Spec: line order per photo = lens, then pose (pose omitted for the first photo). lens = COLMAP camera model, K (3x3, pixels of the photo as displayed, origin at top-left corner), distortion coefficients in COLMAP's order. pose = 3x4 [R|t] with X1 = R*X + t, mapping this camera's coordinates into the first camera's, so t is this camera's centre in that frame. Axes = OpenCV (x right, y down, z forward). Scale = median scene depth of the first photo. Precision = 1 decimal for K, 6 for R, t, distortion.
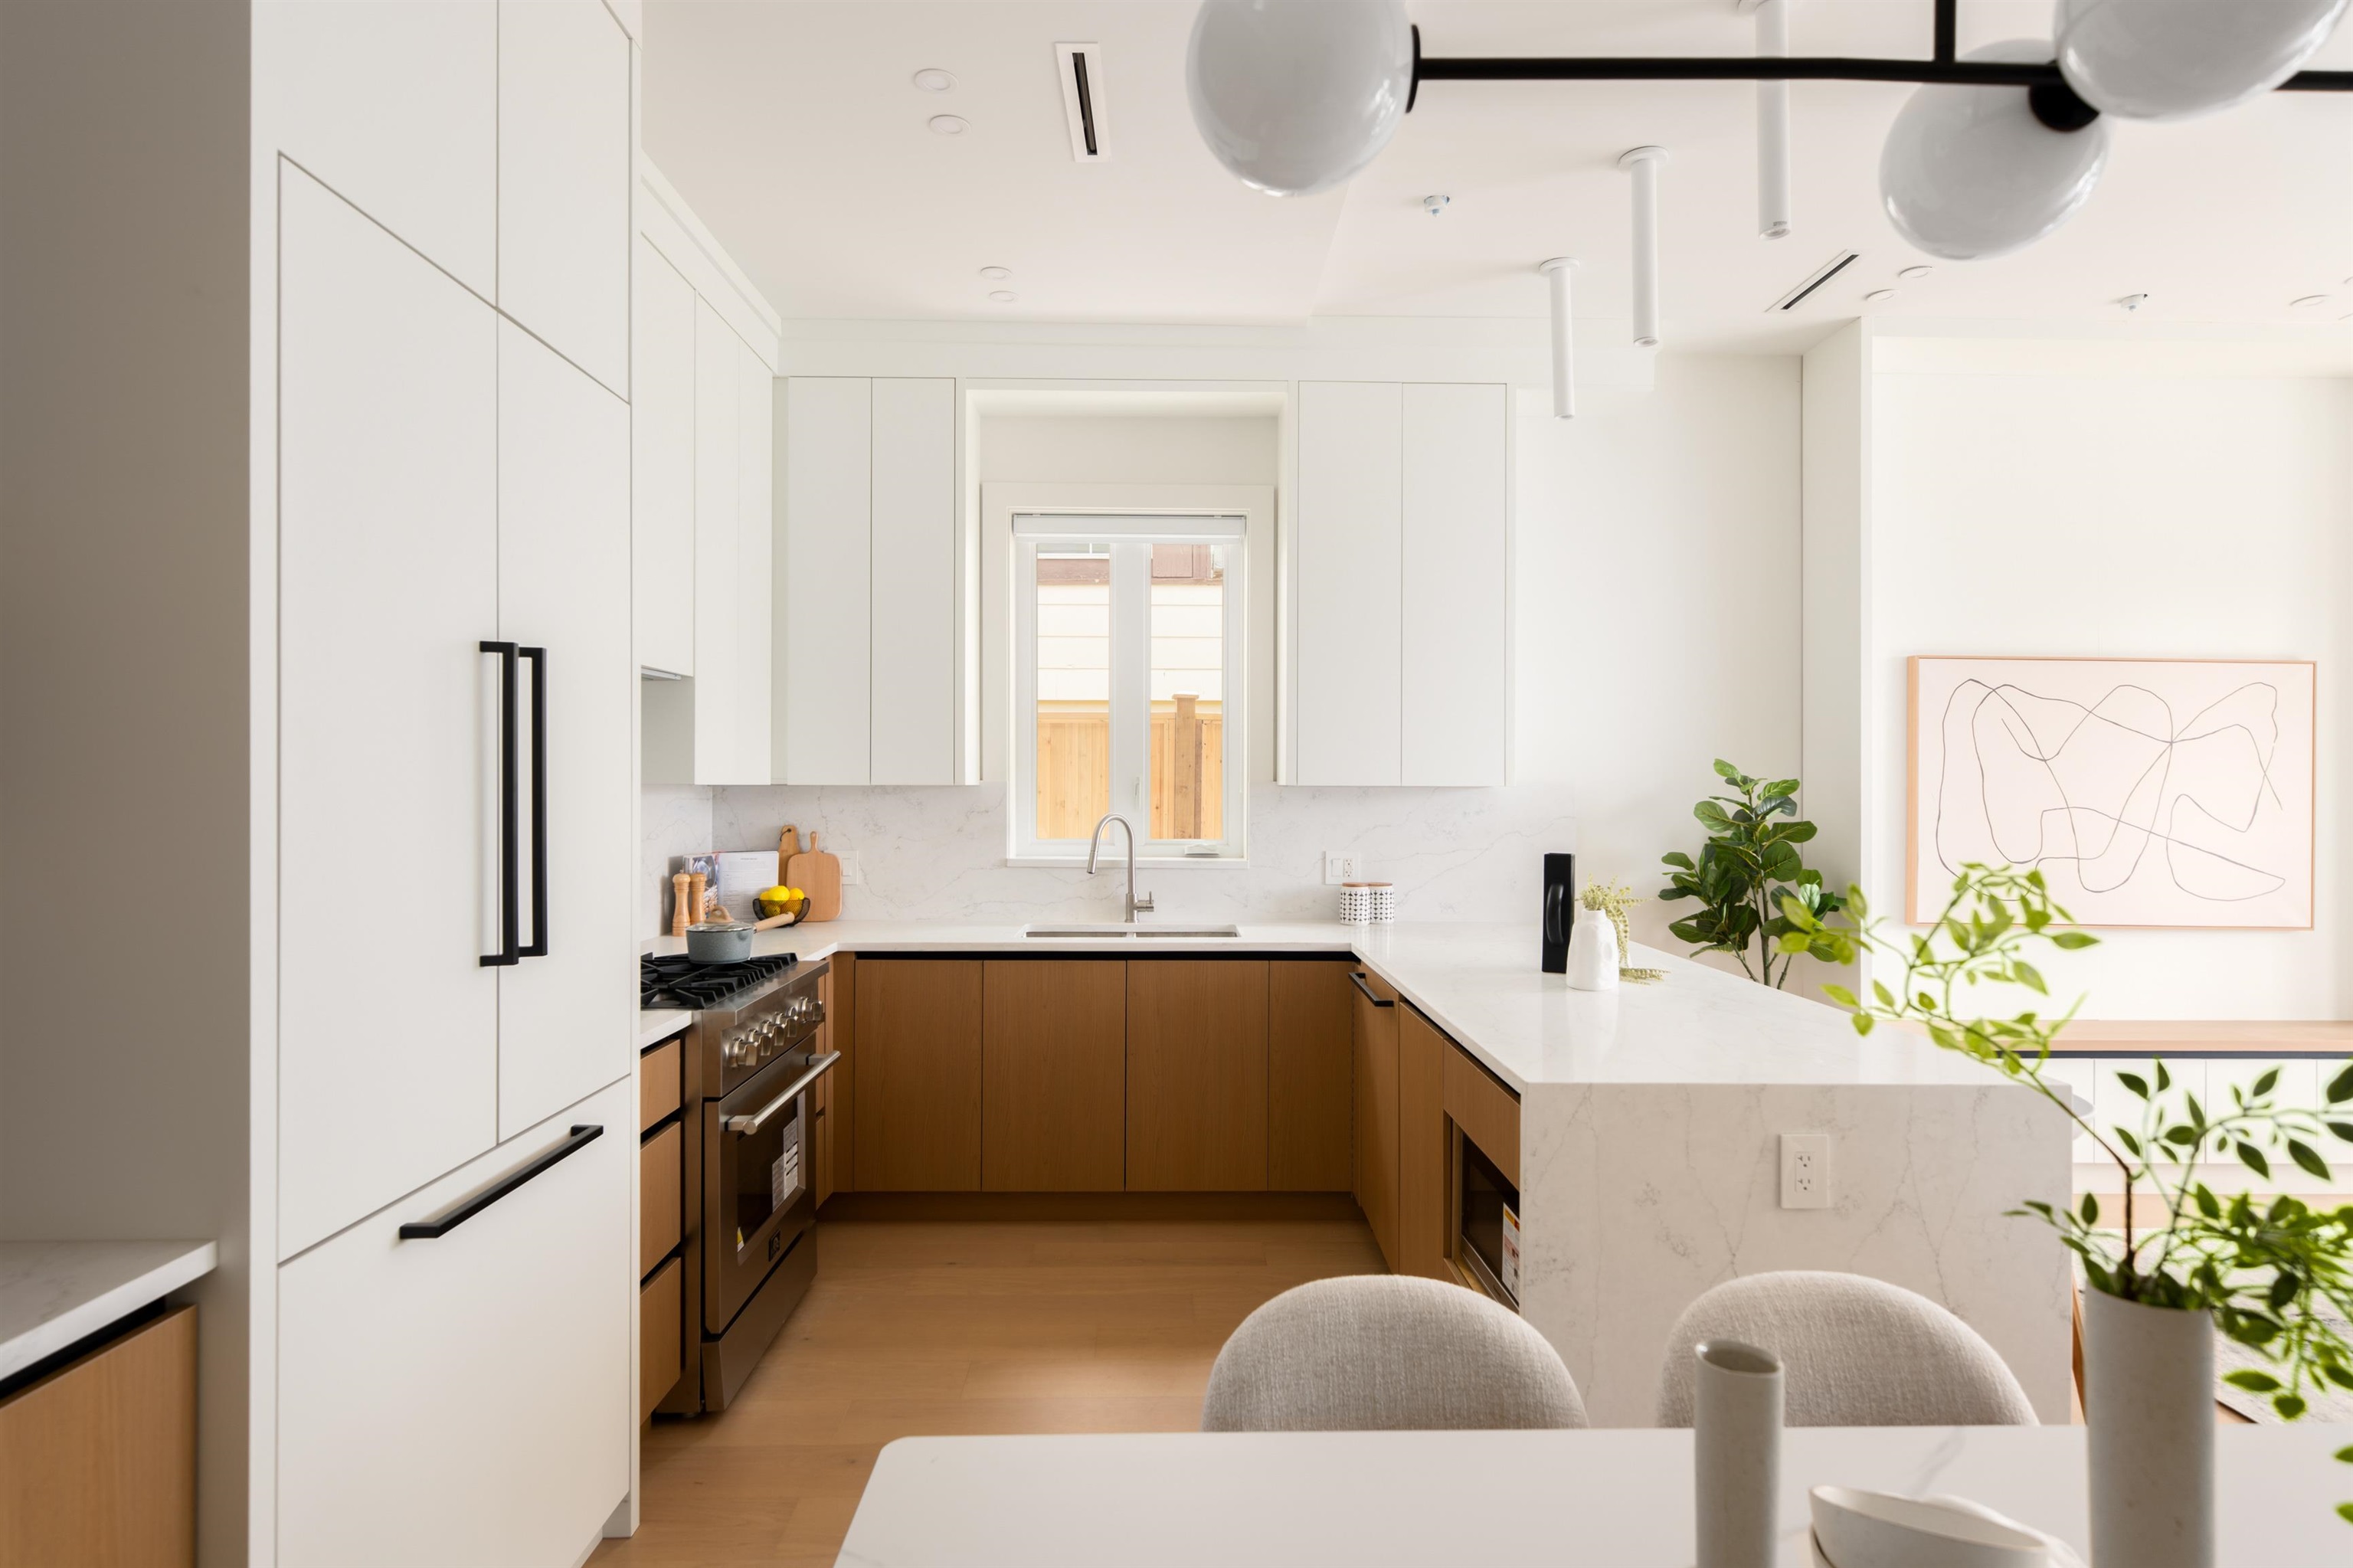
lens RADIAL K [[1221.4, 0, 1176.5], [0, 1221.4, 784.0], [0, 0, 1]] dist [0.003434, 0.000435]
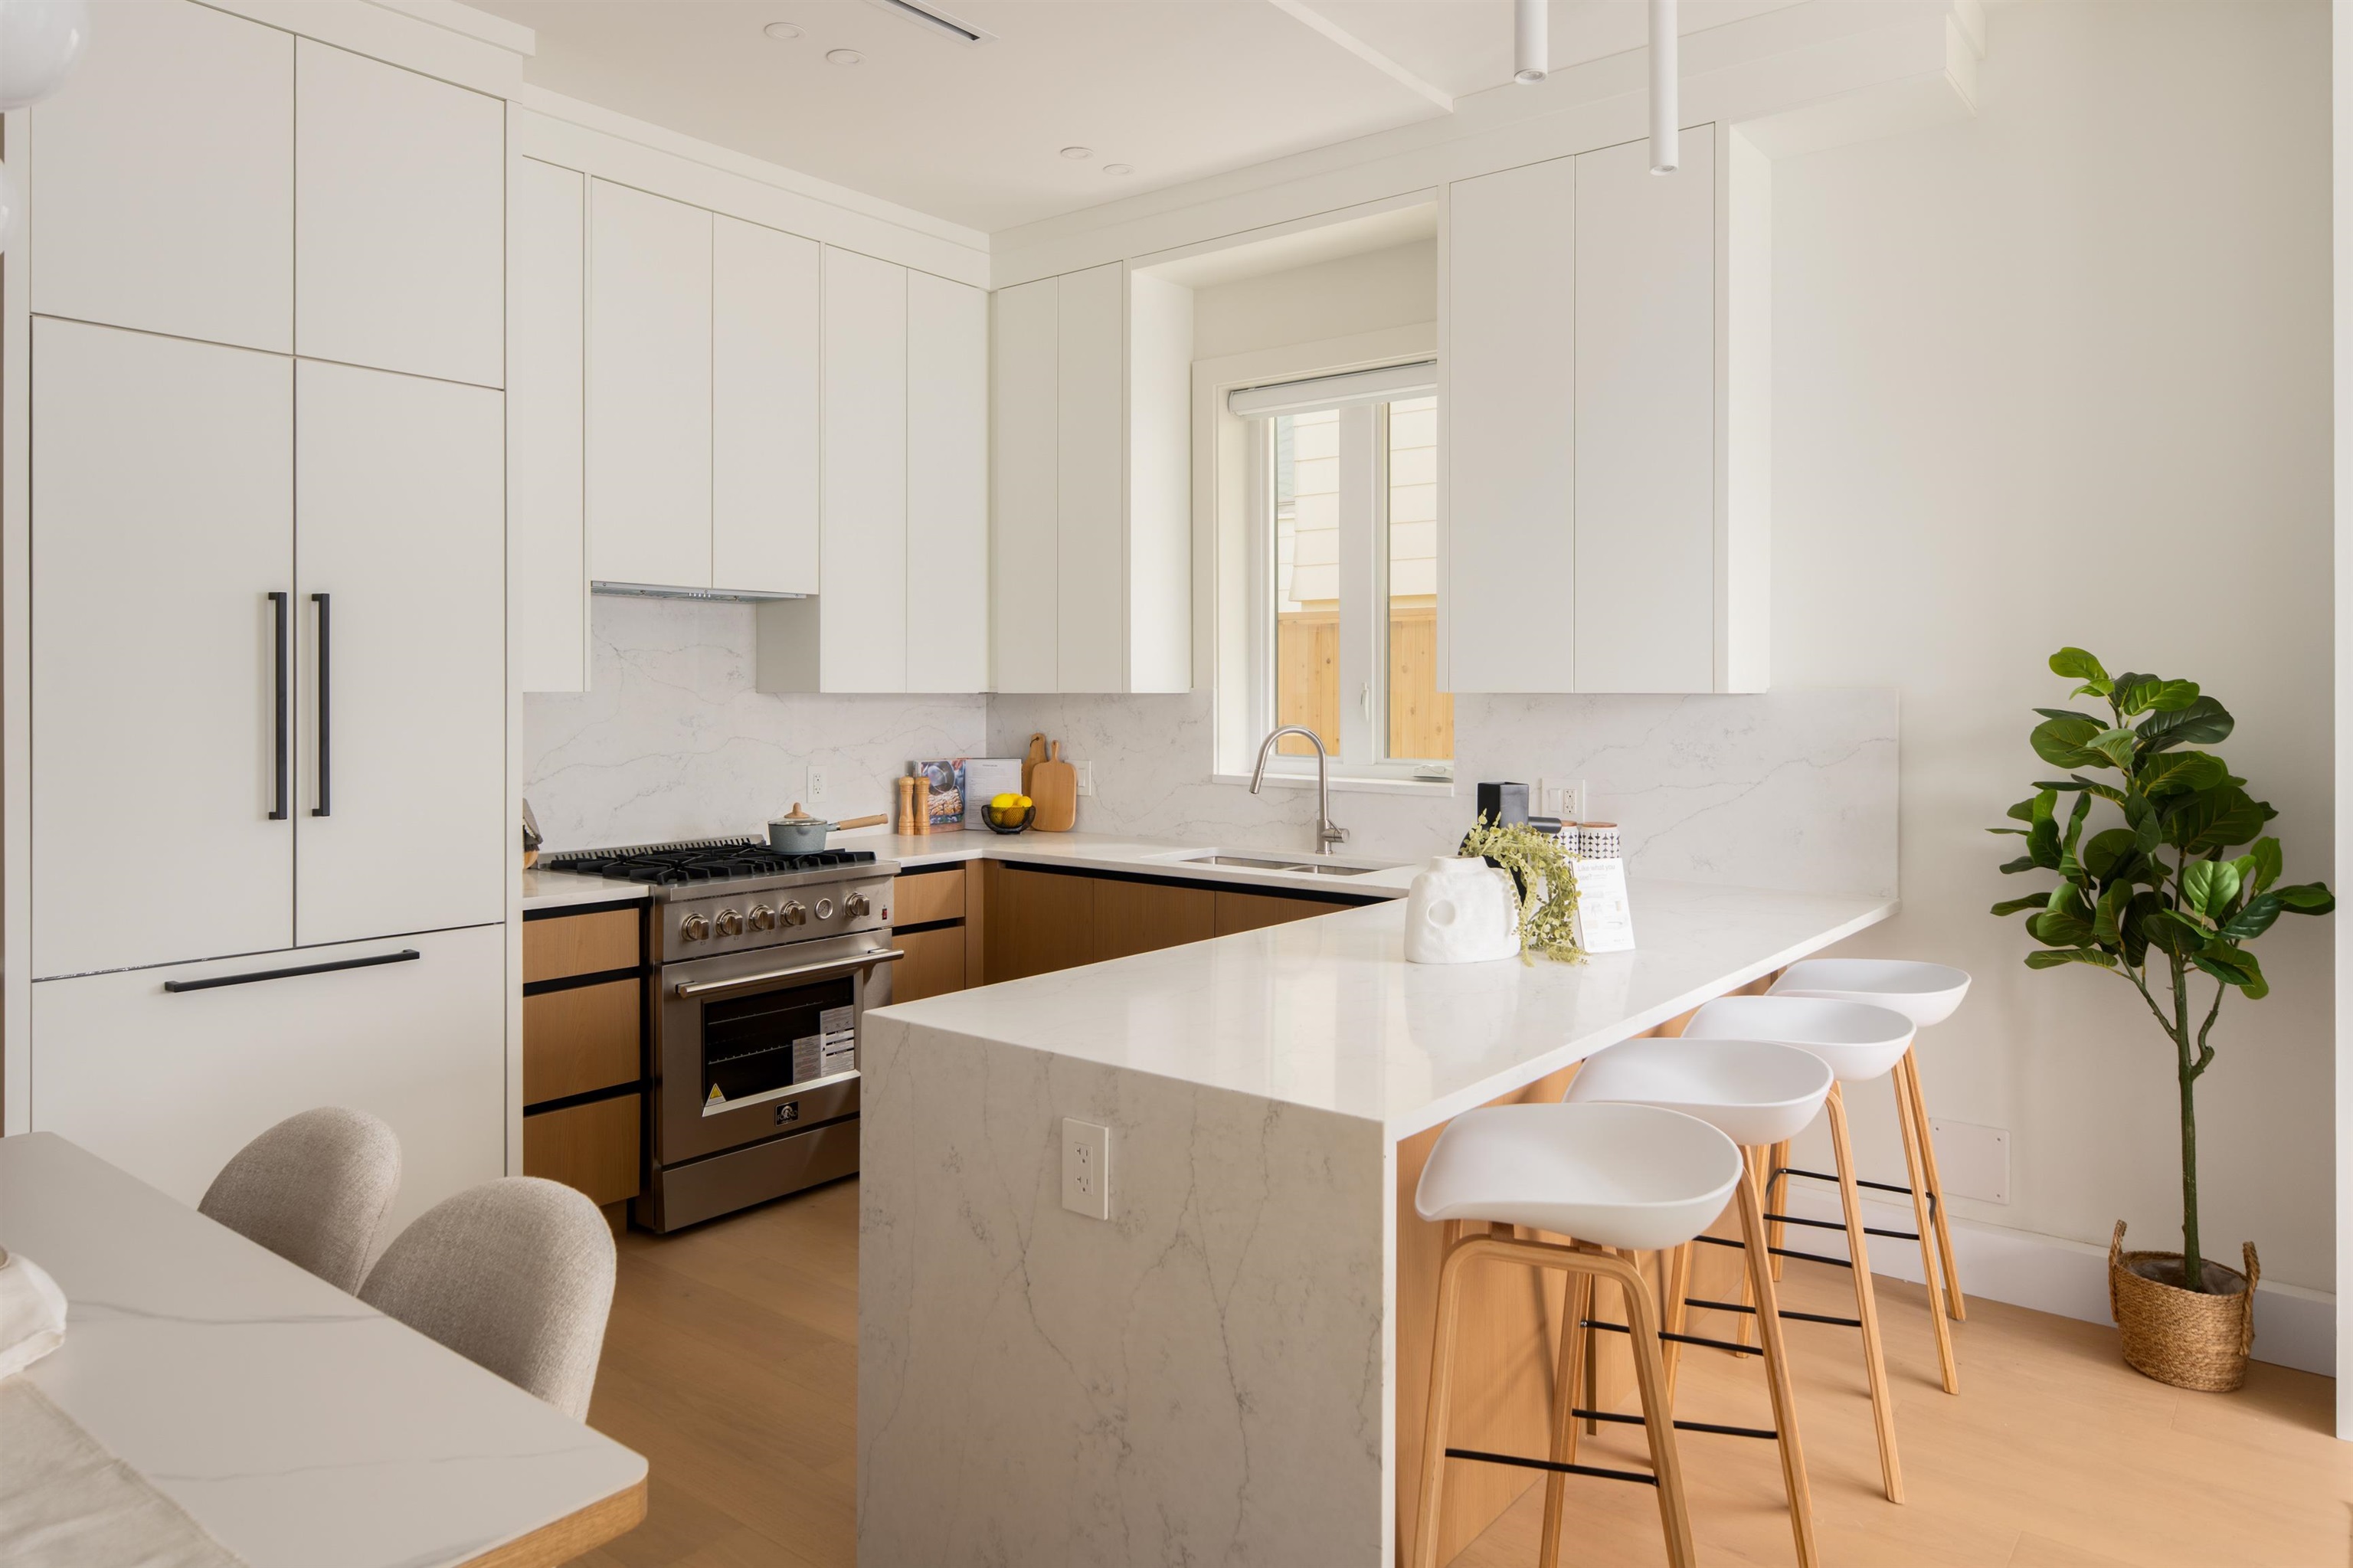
lens RADIAL K [[1504.8, 0, 1179.4], [0, 1504.8, 692.2], [0, 0, 1]] dist [0.004908, -0.000286]
pose [[0.770978, -0.002307, -0.636858, 0.562120], [0.001823, 0.999997, -0.001416, 0.001774], [0.636859, -0.000069, 0.770980, 0.128632]]
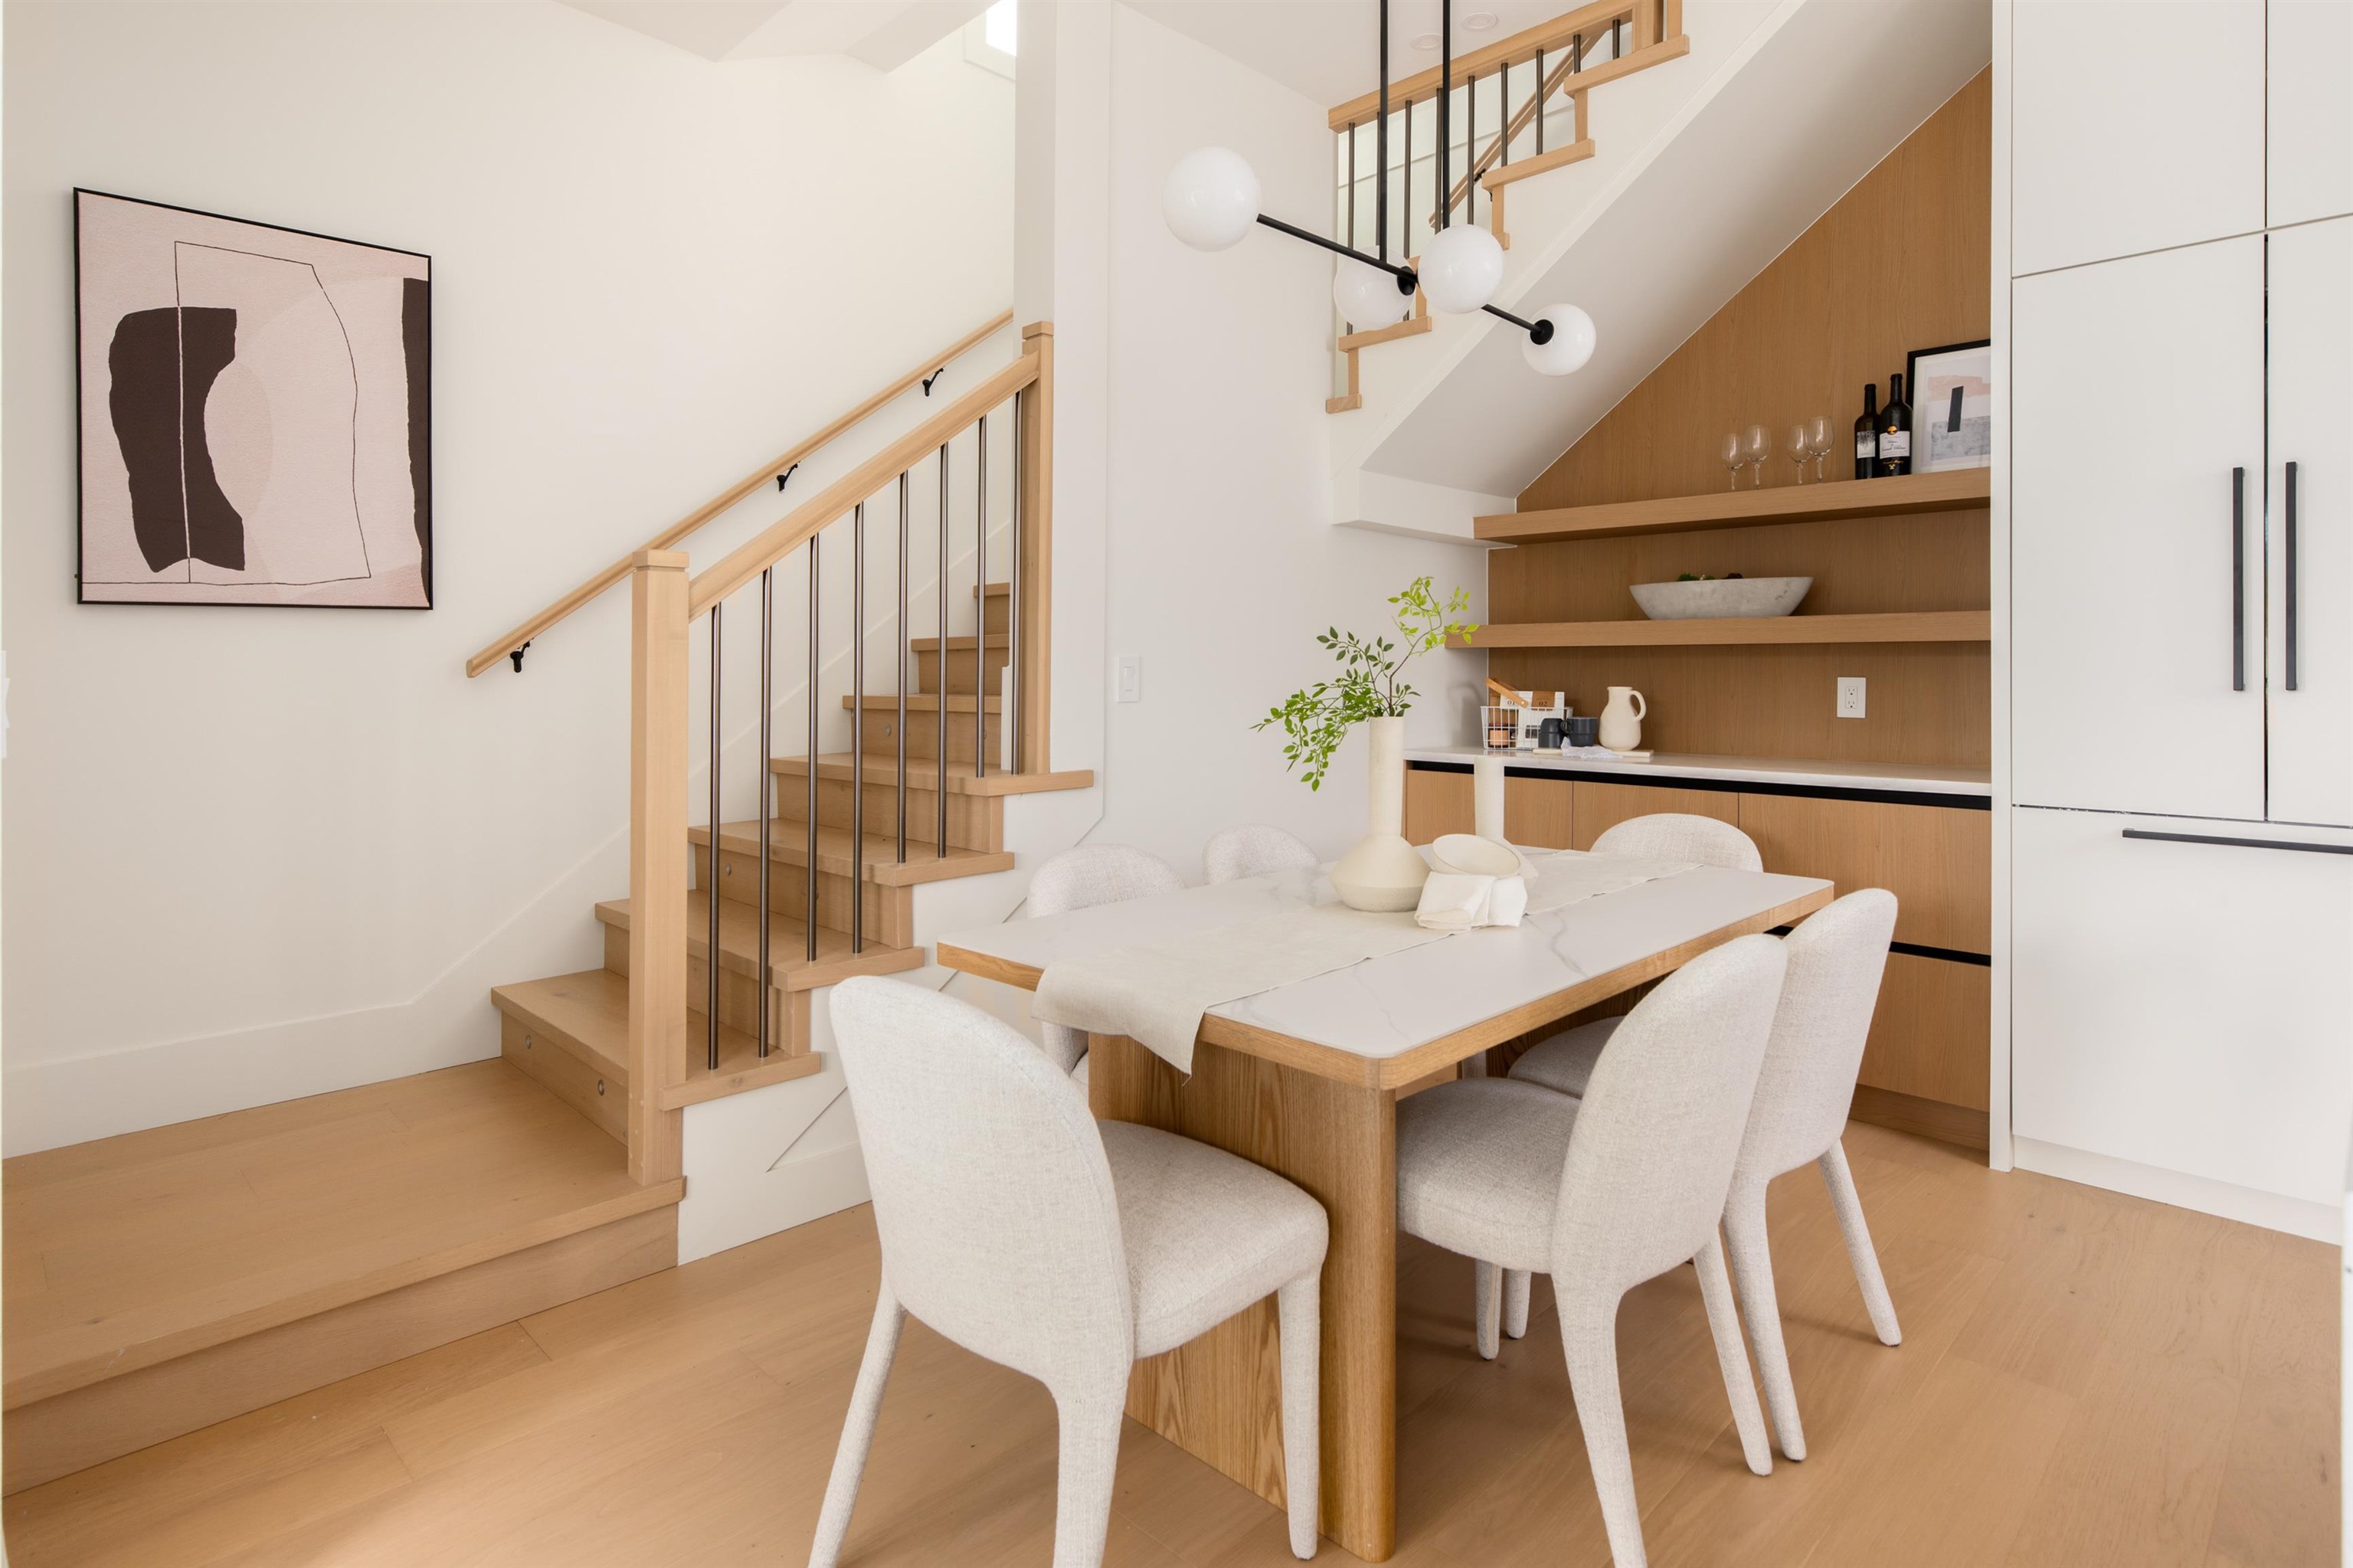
lens RADIAL K [[1227.0, 0, 1188.8], [0, 1227.0, 674.8], [0, 0, 1]] dist [0.000978, 0.000287]
pose [[-0.718205, 0.000587, -0.695831, 0.555953], [-0.001778, 0.999995, 0.002679, 0.051631], [0.695829, 0.003161, -0.718200, 0.481777]]
